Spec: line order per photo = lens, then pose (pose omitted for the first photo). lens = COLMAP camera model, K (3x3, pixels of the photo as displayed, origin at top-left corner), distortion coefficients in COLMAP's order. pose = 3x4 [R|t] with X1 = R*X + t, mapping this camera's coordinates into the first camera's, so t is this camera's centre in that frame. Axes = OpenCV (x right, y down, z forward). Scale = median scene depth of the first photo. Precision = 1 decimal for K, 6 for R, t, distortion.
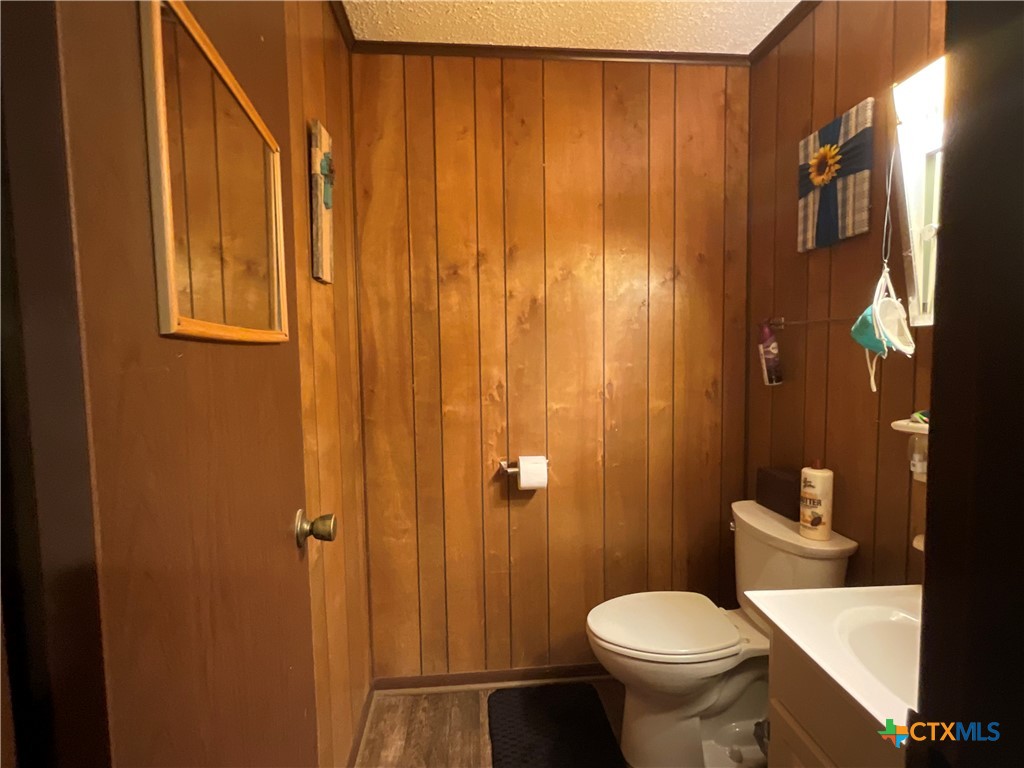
lens RADIAL K [[497.2, 0, 513.7], [0, 497.2, 387.5], [0, 0, 1]] dist [-0.006316, 0.005323]
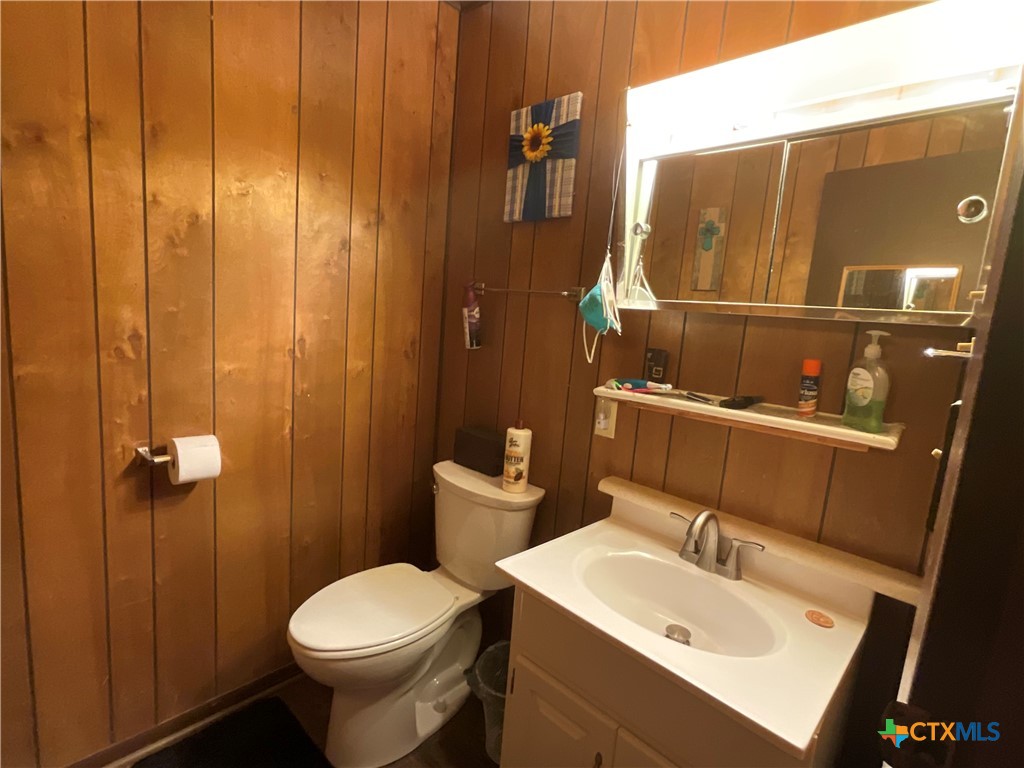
lens RADIAL K [[497.2, 0, 513.7], [0, 497.2, 387.5], [0, 0, 1]] dist [-0.006316, 0.005323]
pose [[0.742365, -0.022602, 0.669614, -0.108011], [-0.045496, 0.995423, 0.084038, -0.014804], [-0.668449, -0.092852, 0.737939, 0.178046]]
